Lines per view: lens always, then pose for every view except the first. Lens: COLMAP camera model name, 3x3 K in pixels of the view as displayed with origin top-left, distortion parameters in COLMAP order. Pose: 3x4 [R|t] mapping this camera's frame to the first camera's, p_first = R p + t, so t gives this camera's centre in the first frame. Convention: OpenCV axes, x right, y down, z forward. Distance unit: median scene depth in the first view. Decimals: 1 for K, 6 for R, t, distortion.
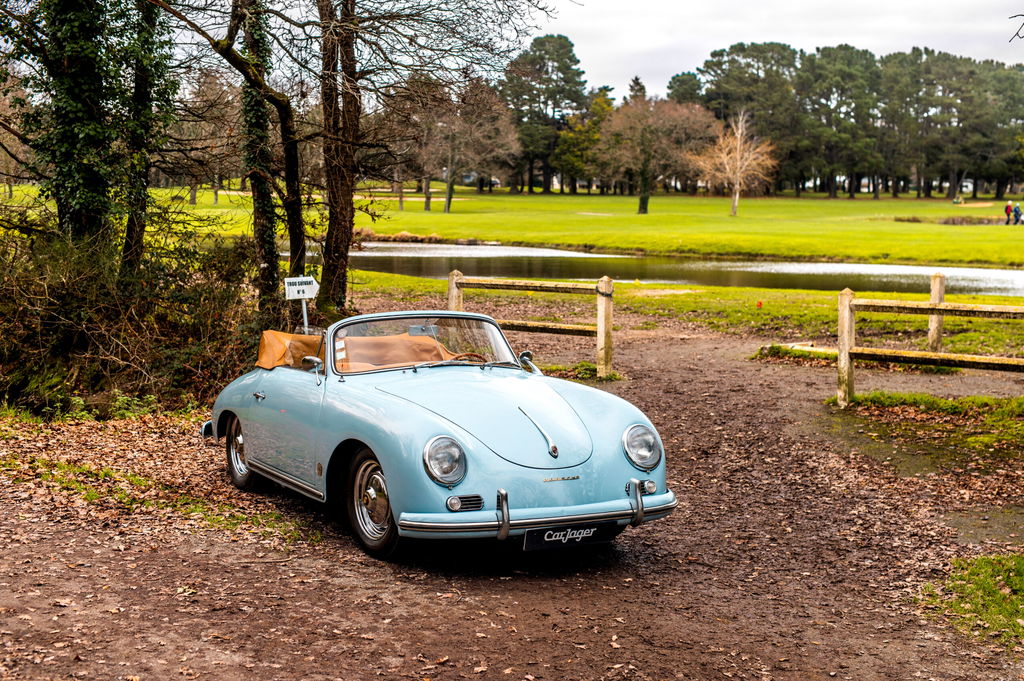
lens RADIAL K [[1417.3, 0, 515.4], [0, 1417.3, 324.2], [0, 0, 1]] dist [0.006389, 0.000000]
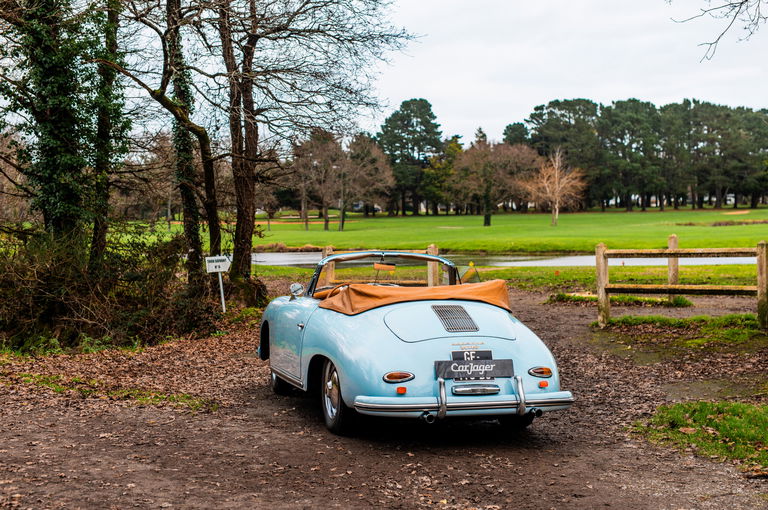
lens RADIAL K [[1063.0, 0, 385.3], [0, 1063.0, 243.5], [0, 0, 1]] dist [0.006389, 0.000000]
pose [[0.999369, -0.034360, -0.008948, 0.053335], [0.033671, 0.997102, -0.068217, 0.071312], [0.011266, 0.067873, 0.997630, -0.090675]]
